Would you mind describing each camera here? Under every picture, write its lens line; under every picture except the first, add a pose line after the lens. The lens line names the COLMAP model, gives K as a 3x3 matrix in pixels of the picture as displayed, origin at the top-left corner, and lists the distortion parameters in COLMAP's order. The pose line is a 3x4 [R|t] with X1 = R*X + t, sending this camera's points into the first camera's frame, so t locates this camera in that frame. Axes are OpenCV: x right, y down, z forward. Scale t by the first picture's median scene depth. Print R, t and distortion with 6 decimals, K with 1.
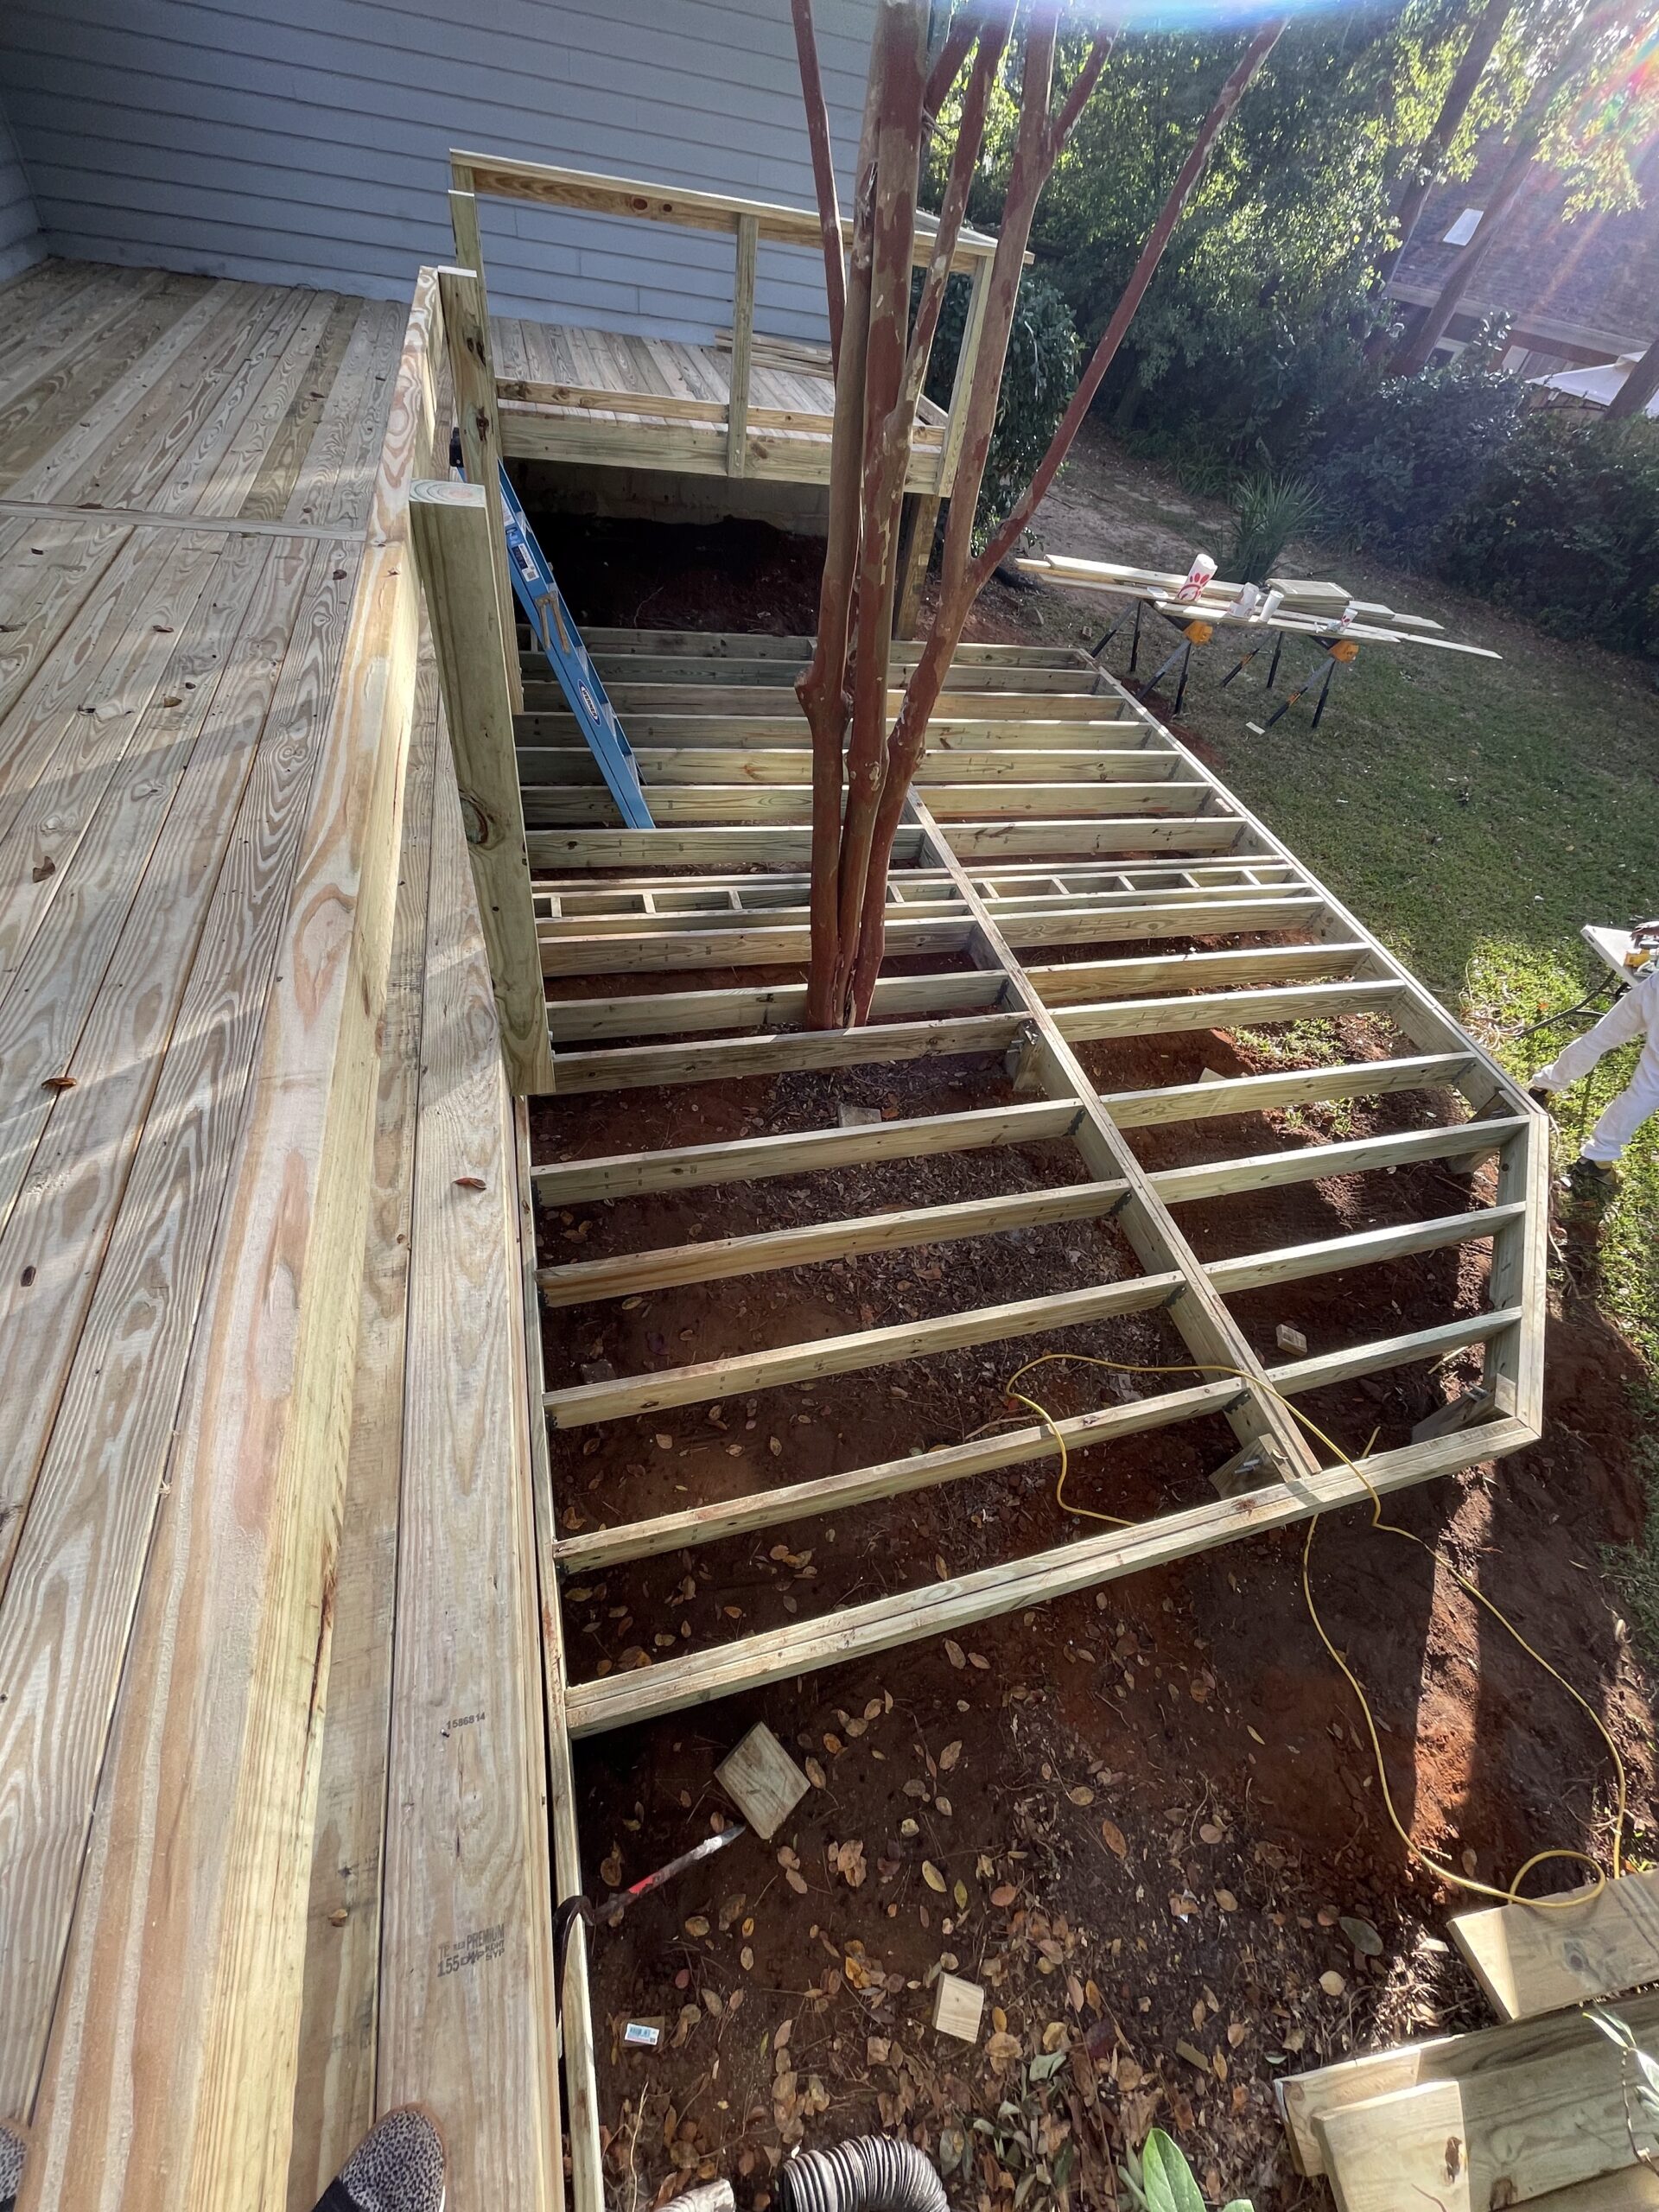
lens RADIAL K [[887.5, 0, 834.8], [0, 887.5, 1100.5], [0, 0, 1]] dist [-0.006973, 0.003991]
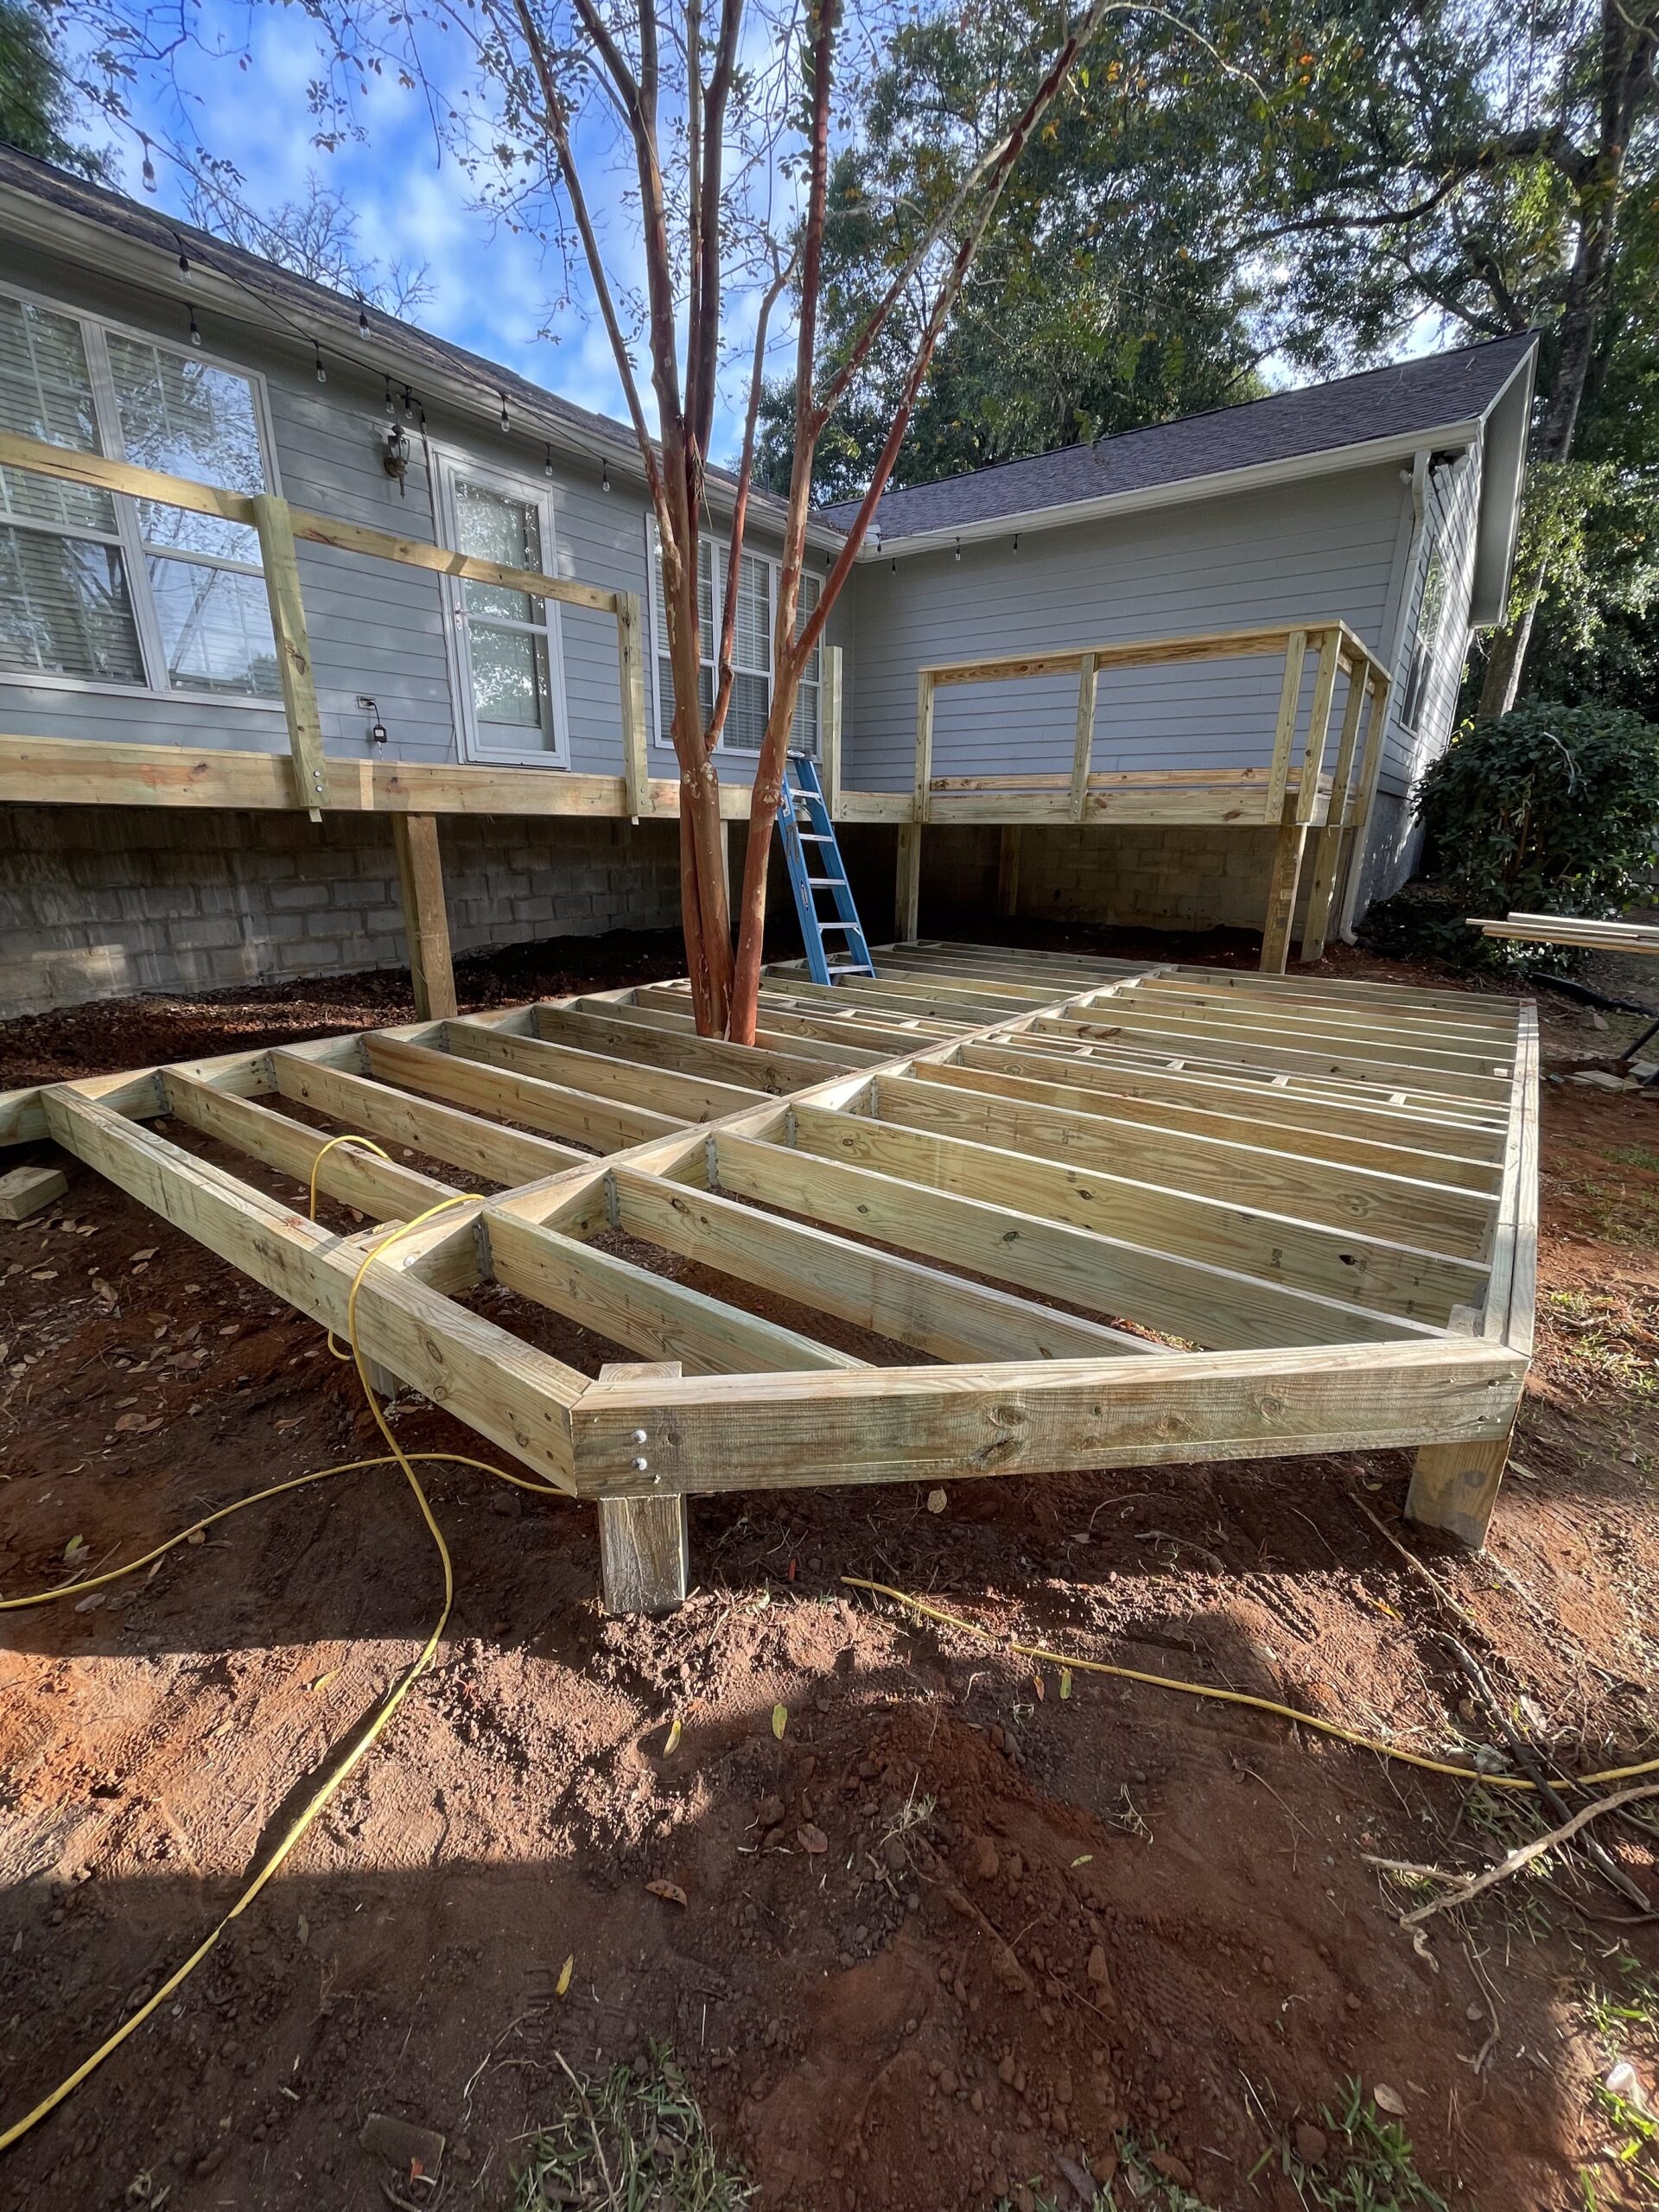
lens RADIAL K [[887.5, 0, 834.8], [0, 887.5, 1100.5], [0, 0, 1]] dist [-0.006973, 0.003991]
pose [[0.605653, 0.097586, -0.789722, 0.801728], [-0.536795, 0.782722, -0.314957, 0.199907], [0.587398, 0.614674, 0.526441, 0.442166]]
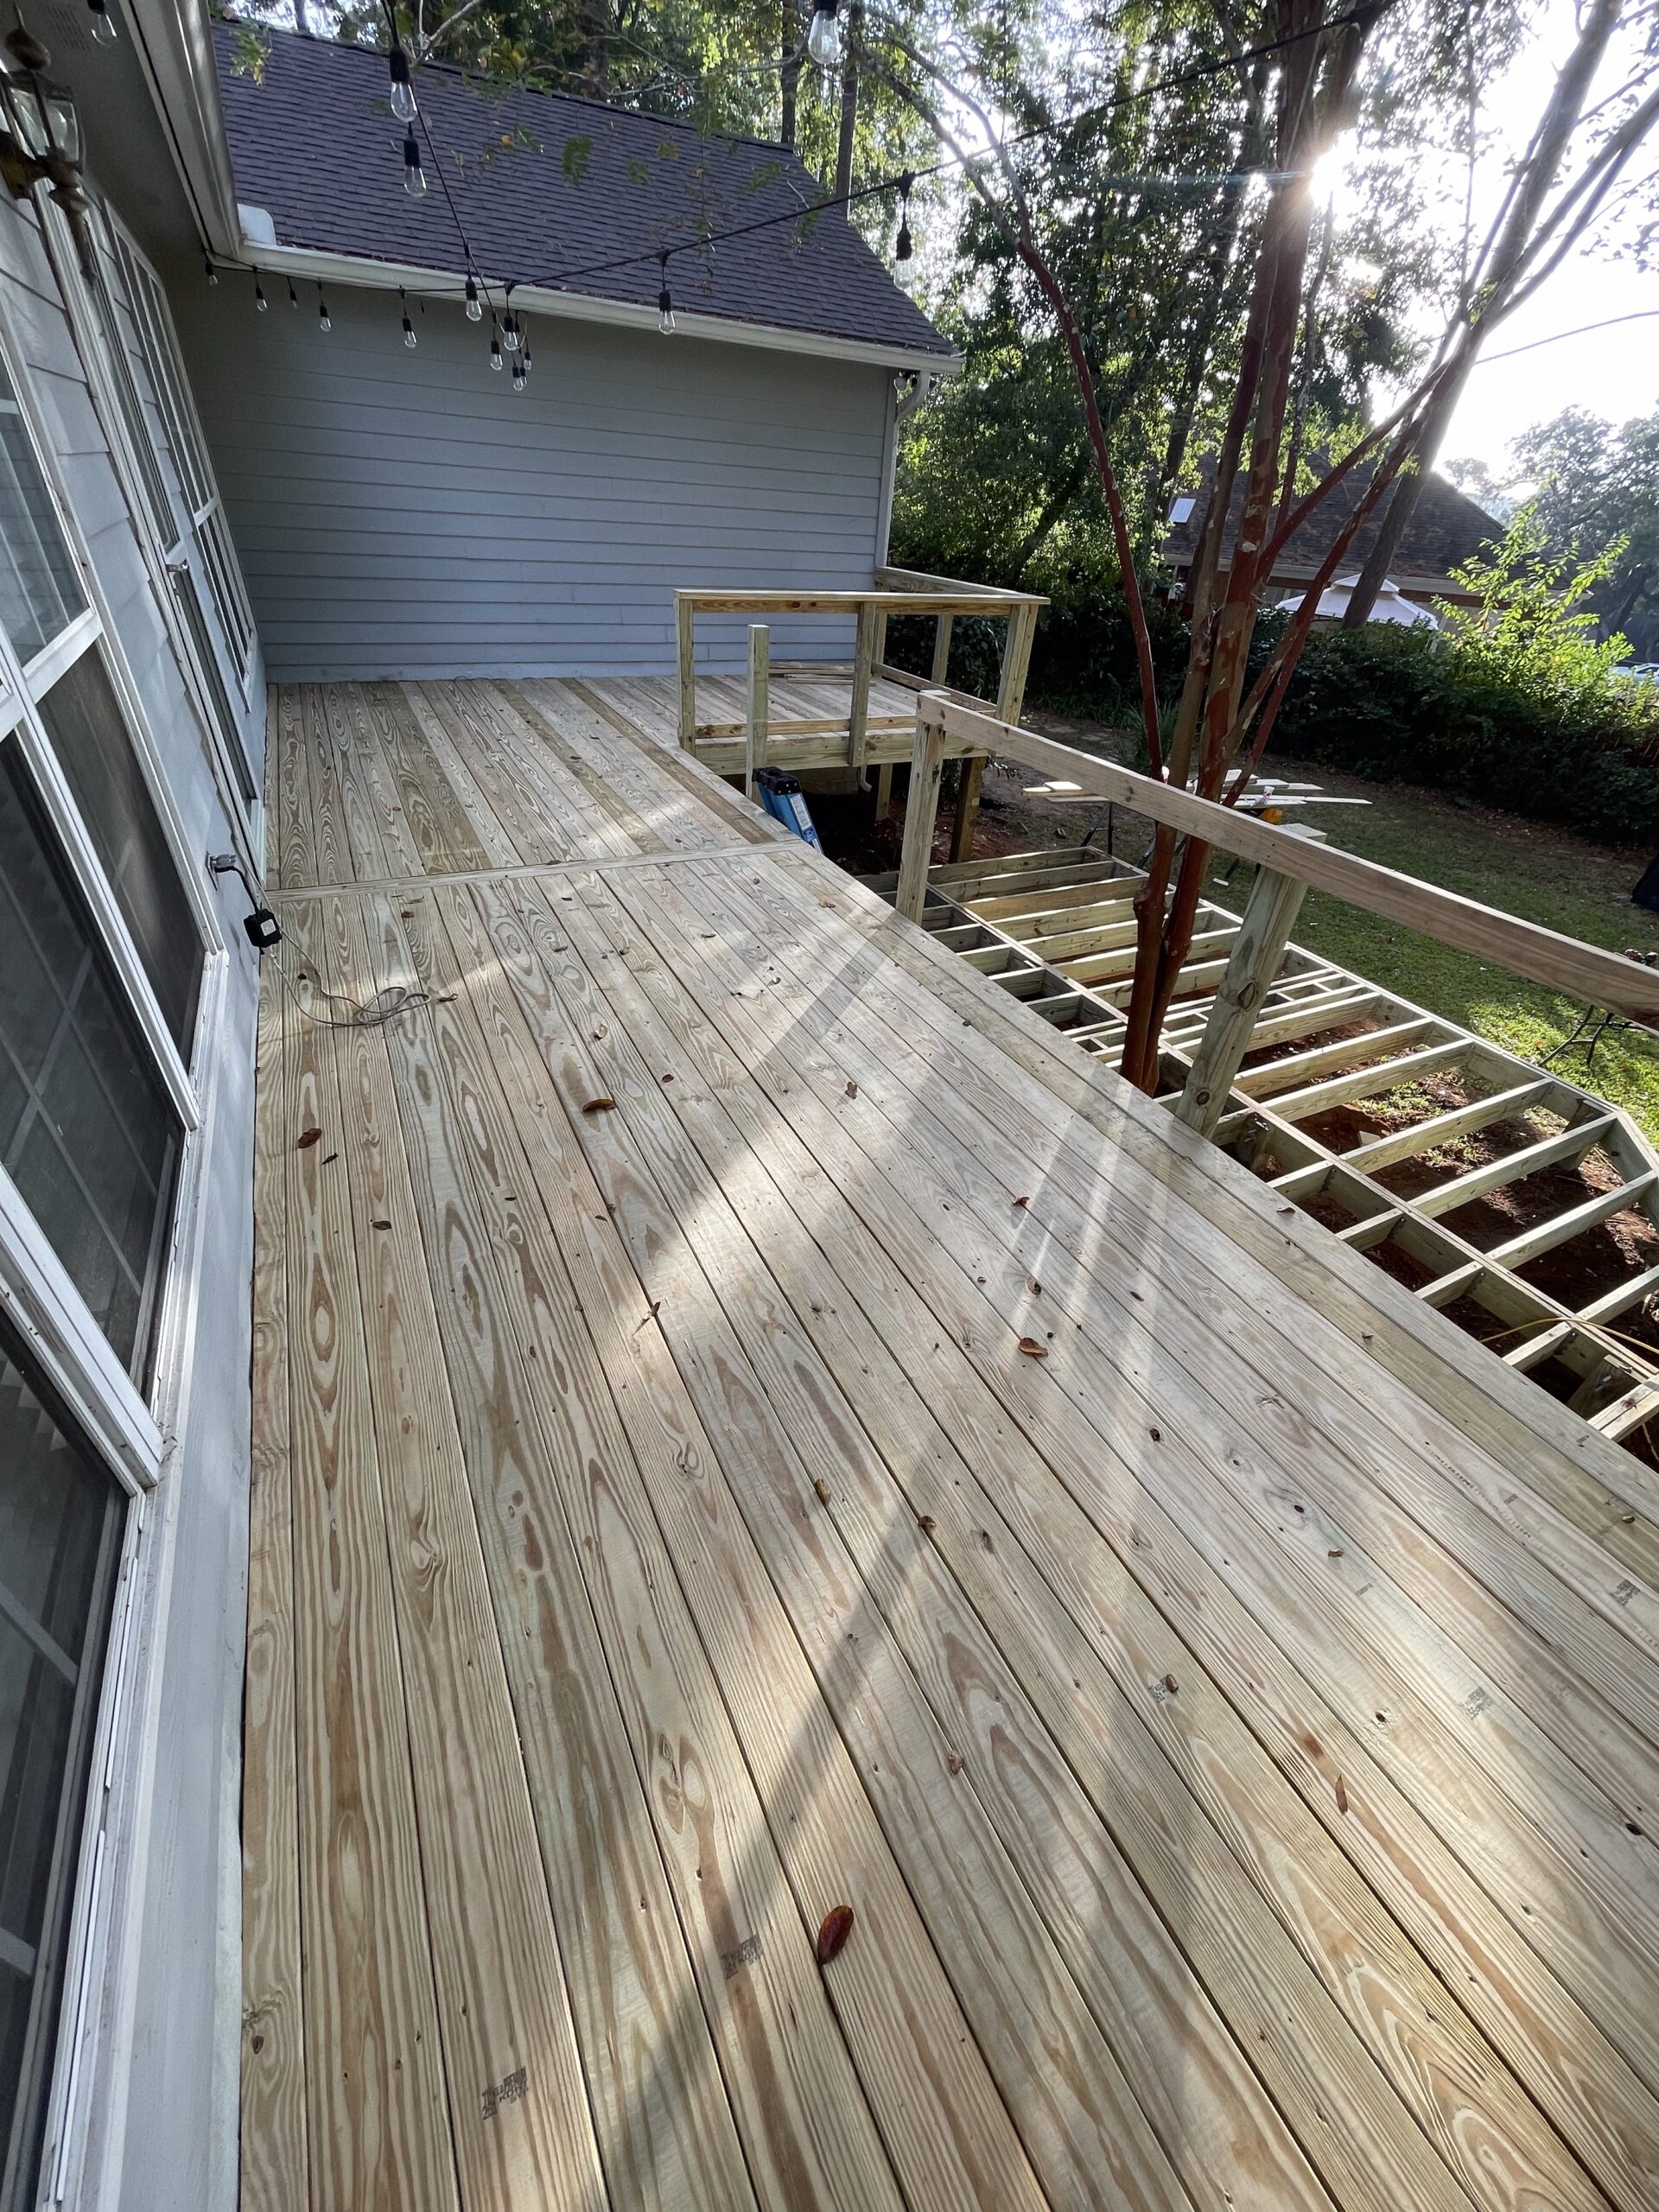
lens RADIAL K [[900.7, 0, 829.5], [0, 900.7, 1106.0], [0, 0, 1]] dist [-0.002177, -0.000087]
pose [[0.973983, -0.186378, 0.128921, -0.466633], [0.209138, 0.958333, -0.194576, 0.020486], [-0.087285, 0.216476, 0.972378, -0.188729]]
